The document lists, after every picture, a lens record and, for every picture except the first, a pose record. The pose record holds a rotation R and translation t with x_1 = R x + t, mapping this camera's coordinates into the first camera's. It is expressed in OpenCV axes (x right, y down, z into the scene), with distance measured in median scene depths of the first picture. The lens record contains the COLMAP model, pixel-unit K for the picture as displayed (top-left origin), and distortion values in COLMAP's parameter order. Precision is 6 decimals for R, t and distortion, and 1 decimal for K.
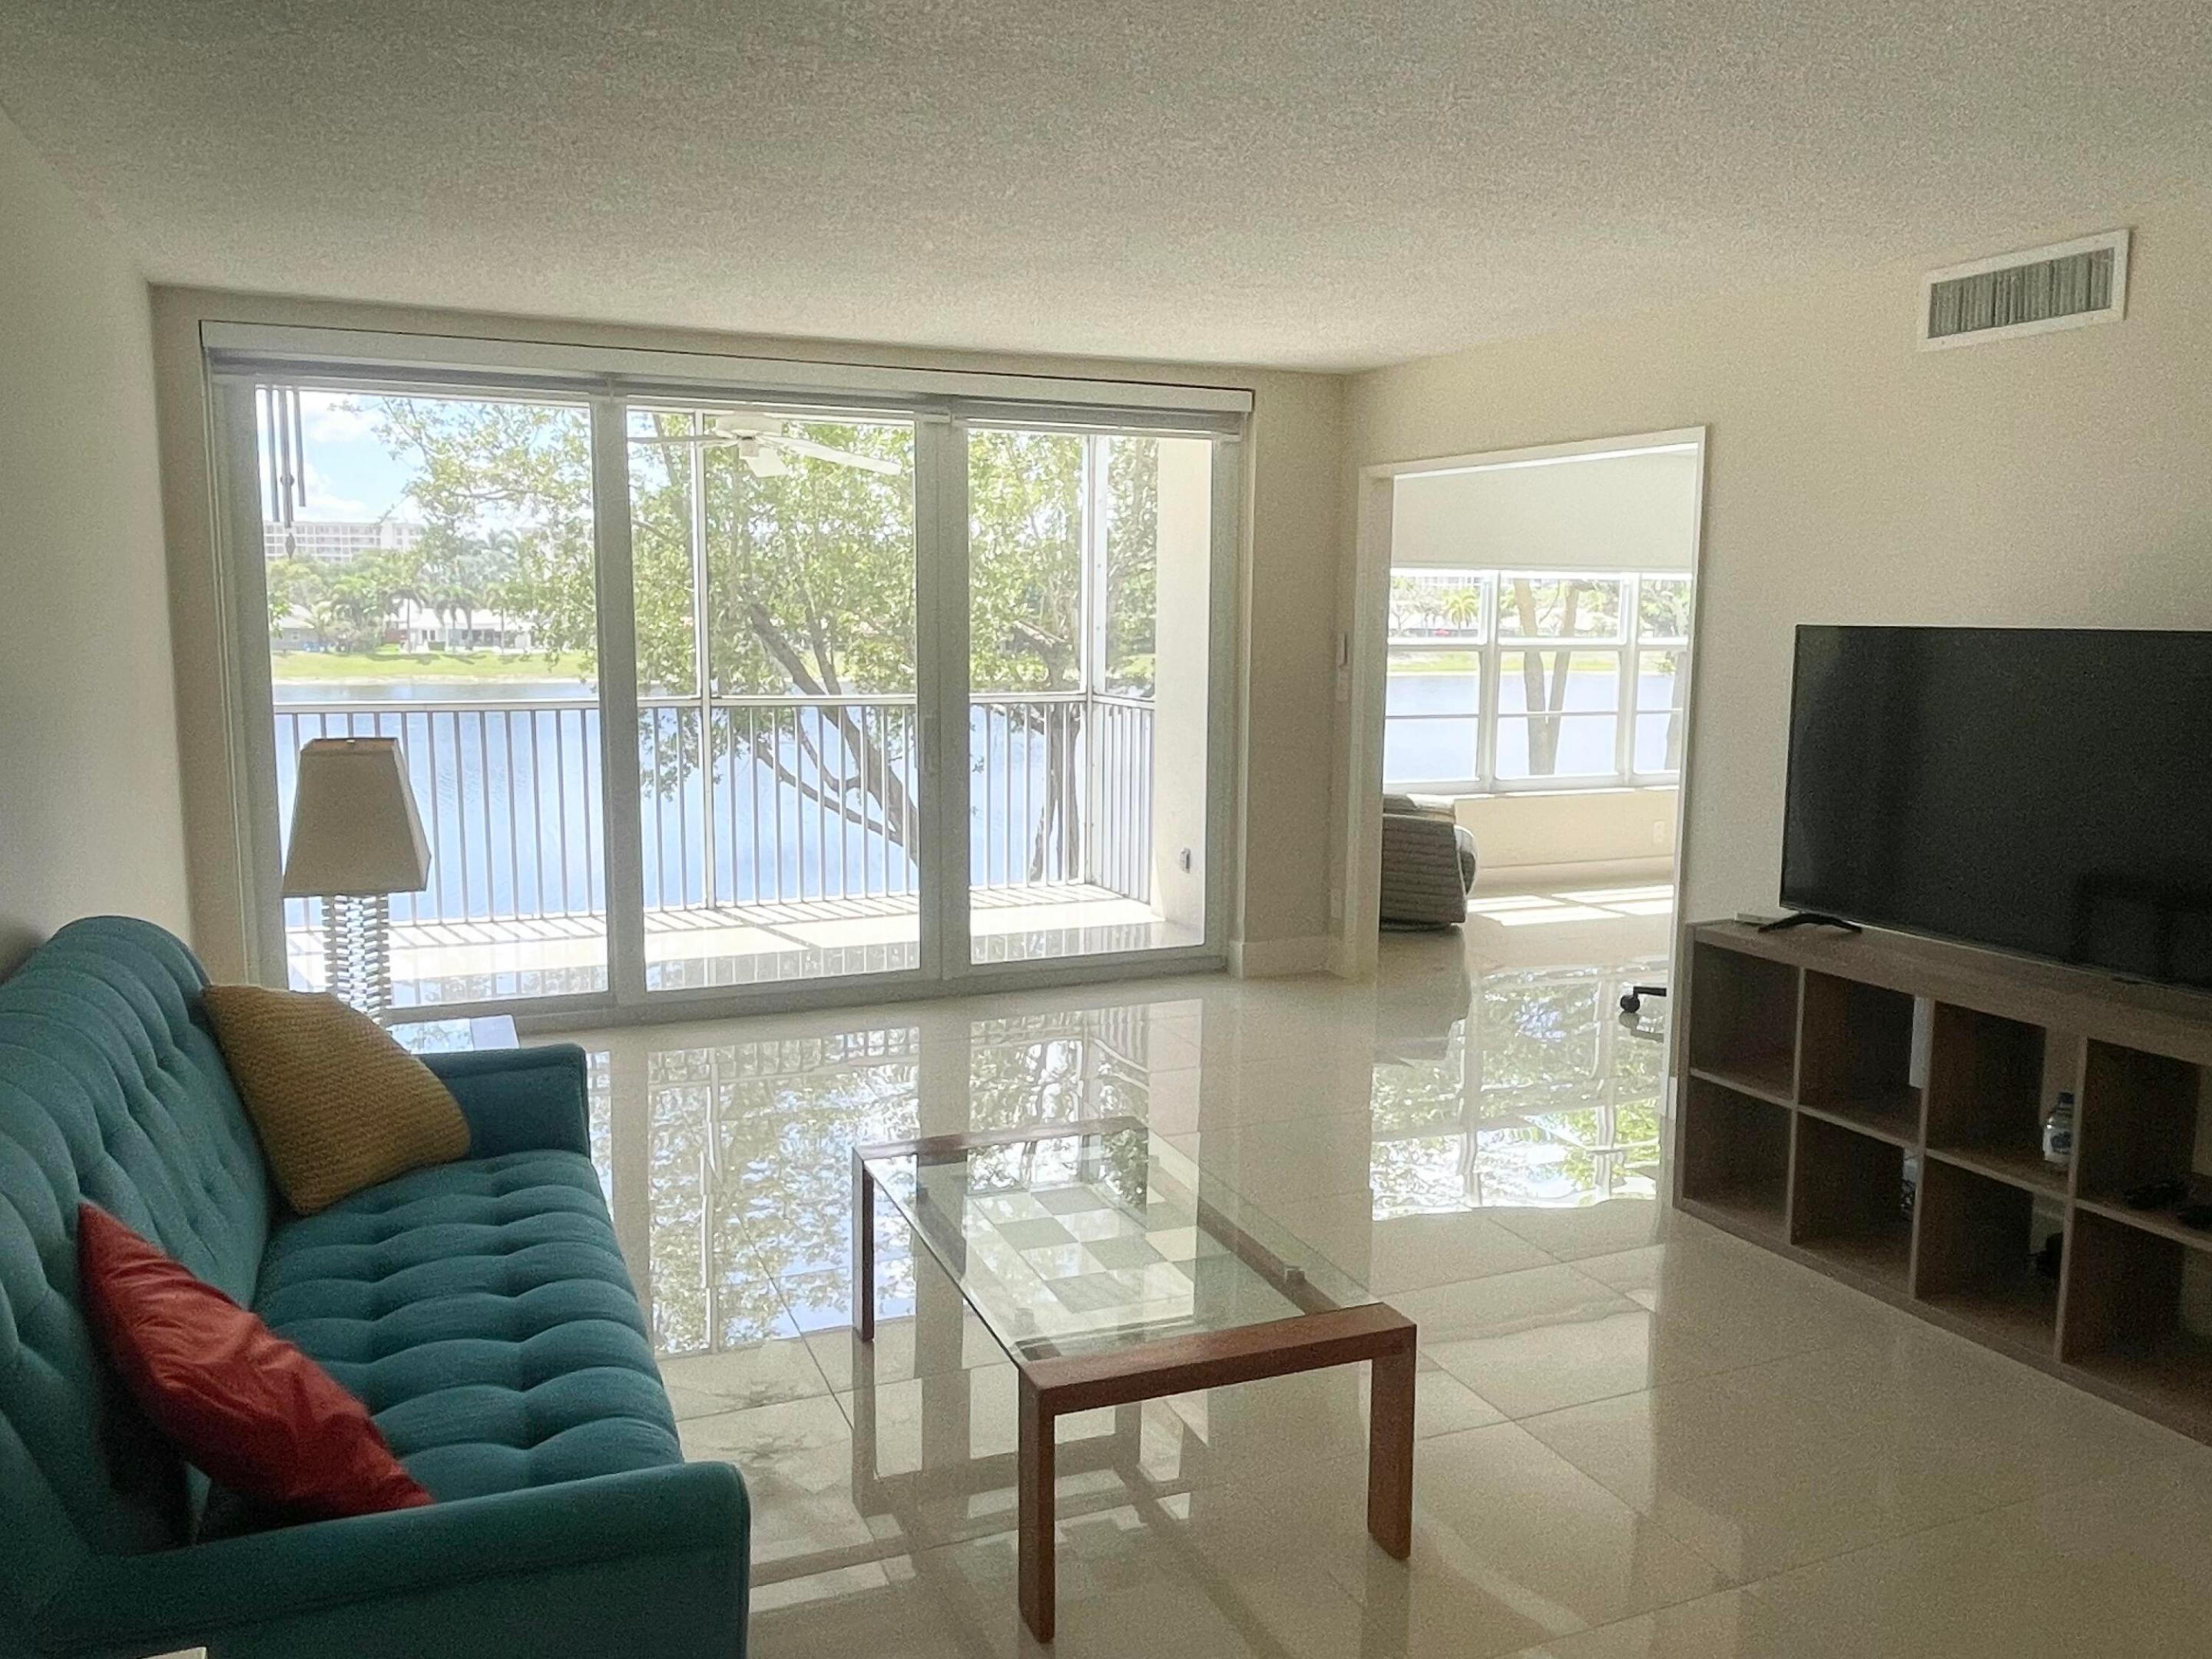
lens RADIAL K [[1655.8, 0, 1103.9], [0, 1655.8, 842.1], [0, 0, 1]] dist [0.013268, 0.002284]
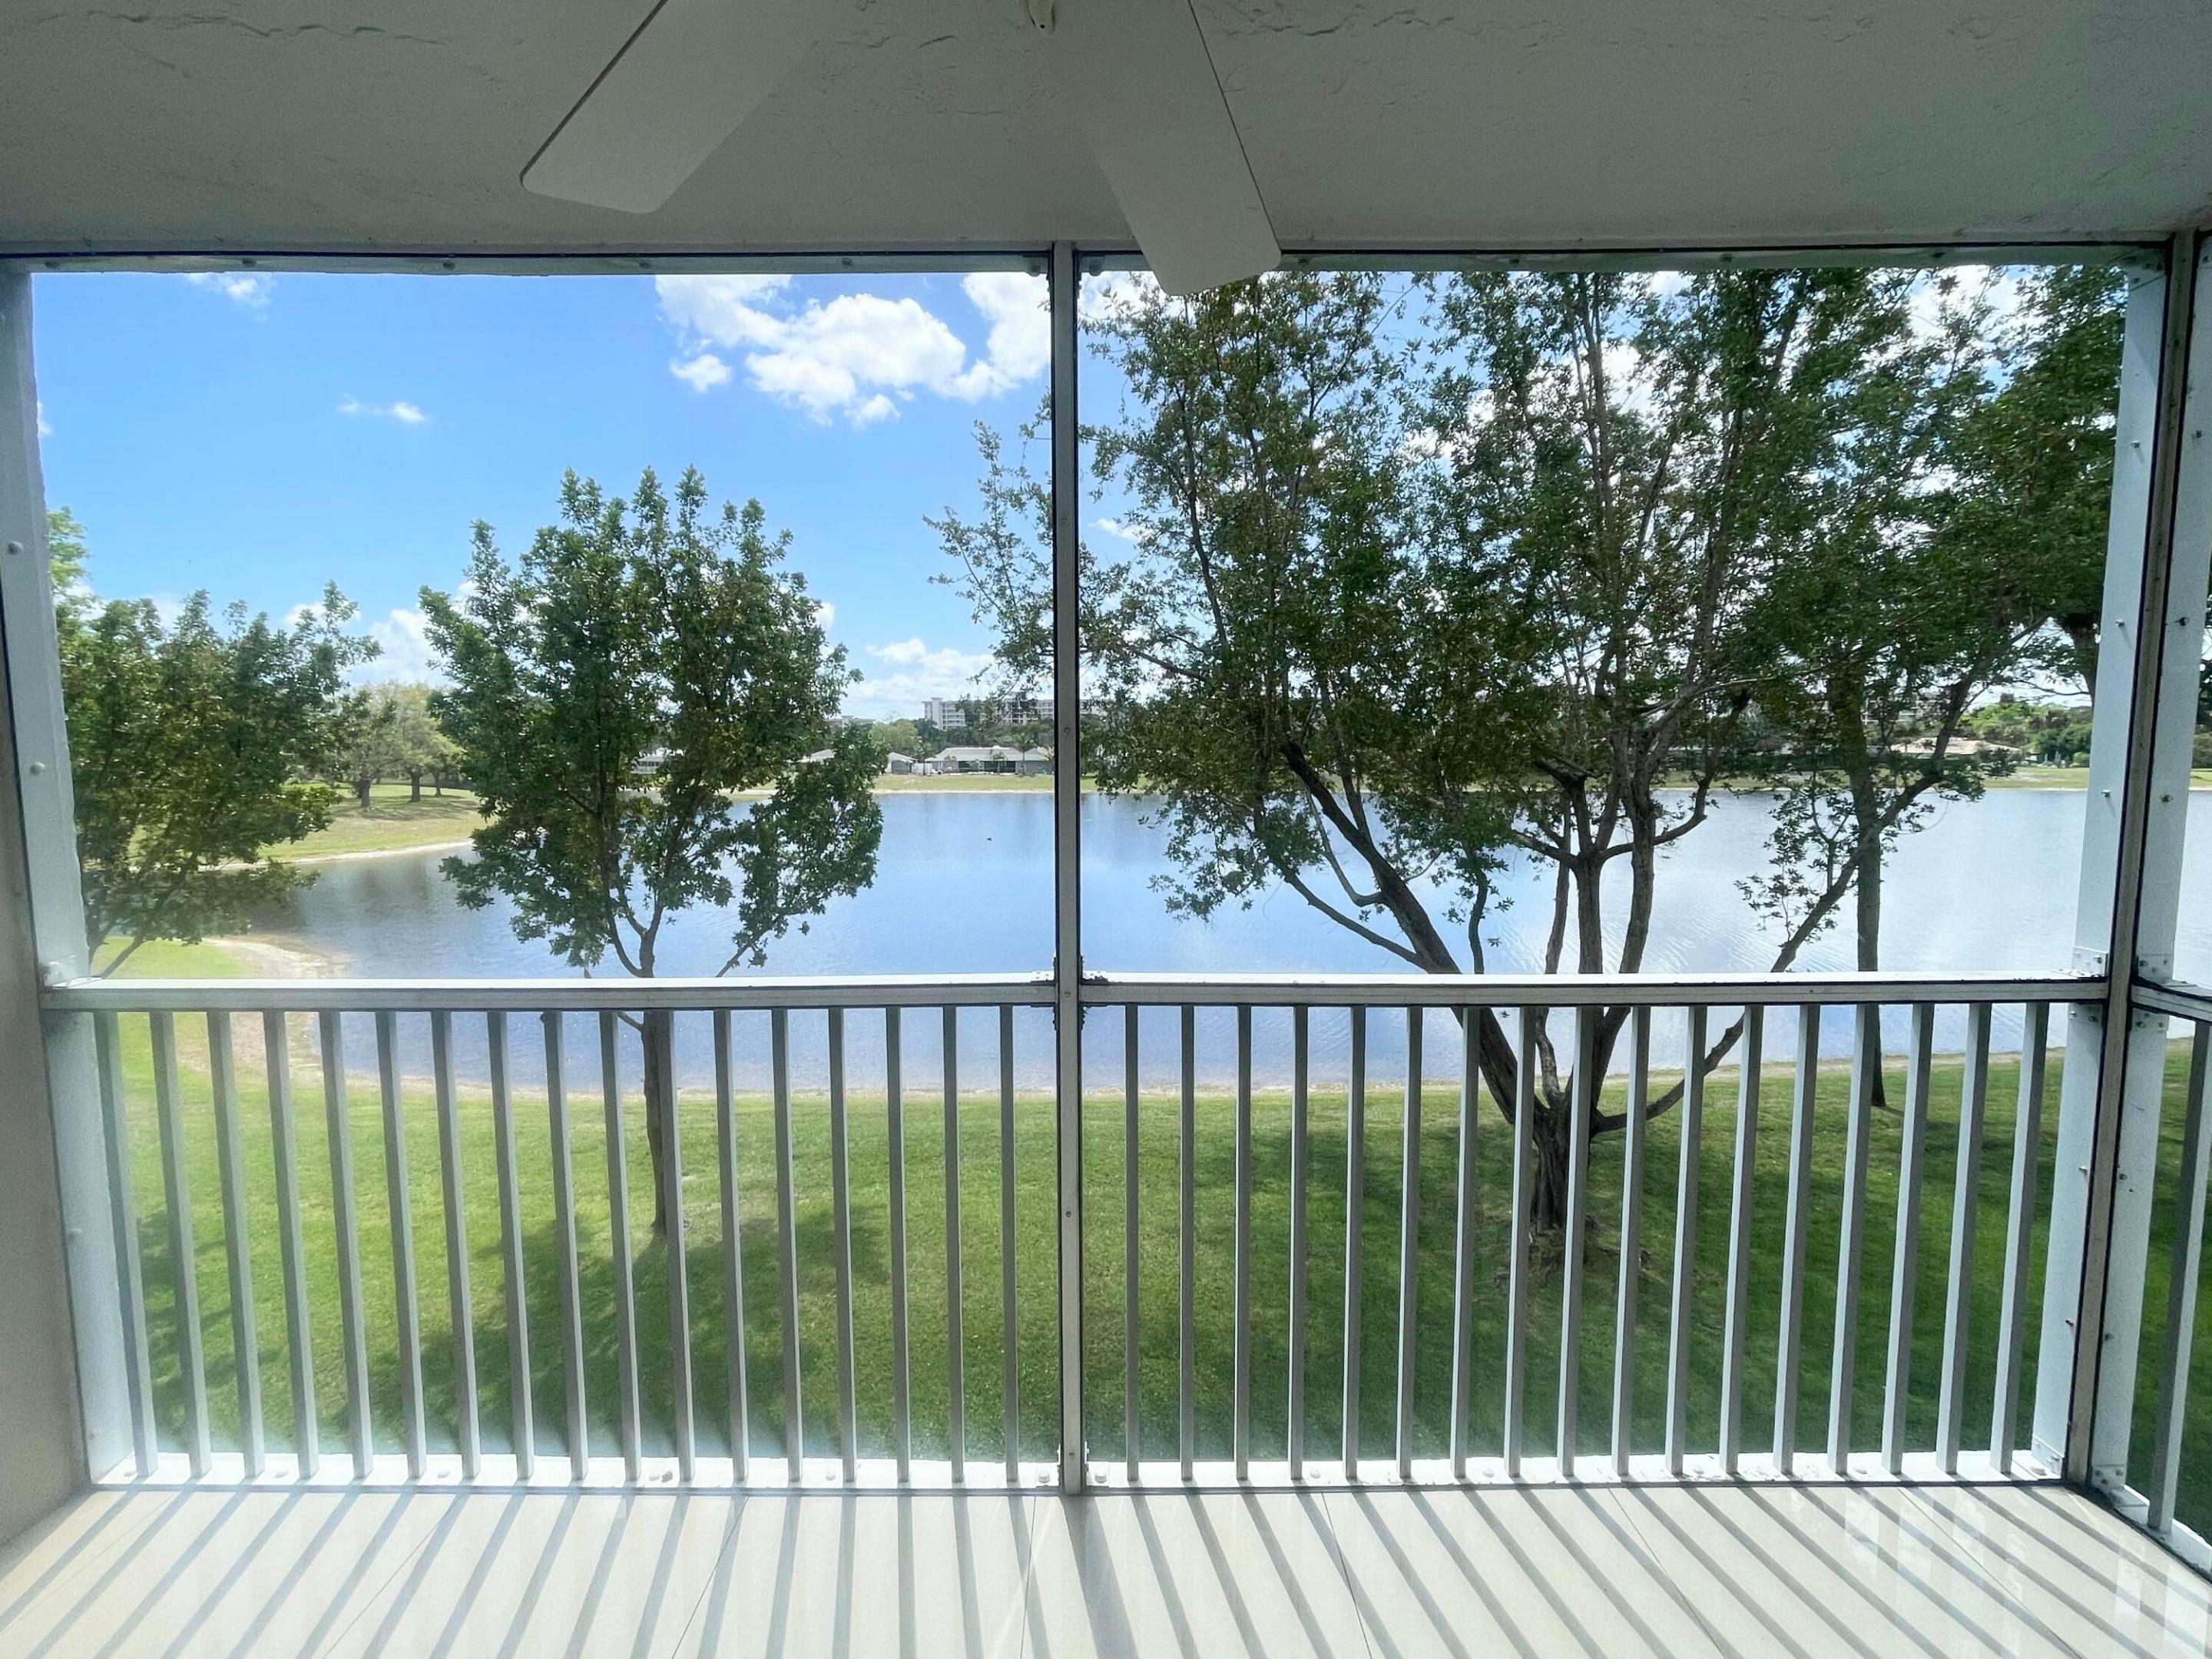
lens RADIAL K [[1037.9, 0, 1105.5], [0, 1037.9, 838.5], [0, 0, 1]] dist [-0.001763, 0.001417]
pose [[0.922784, 0.022930, -0.384636, -0.074746], [-0.042368, 0.998213, -0.042135, -0.060558], [0.382982, 0.055178, 0.922106, 0.420657]]
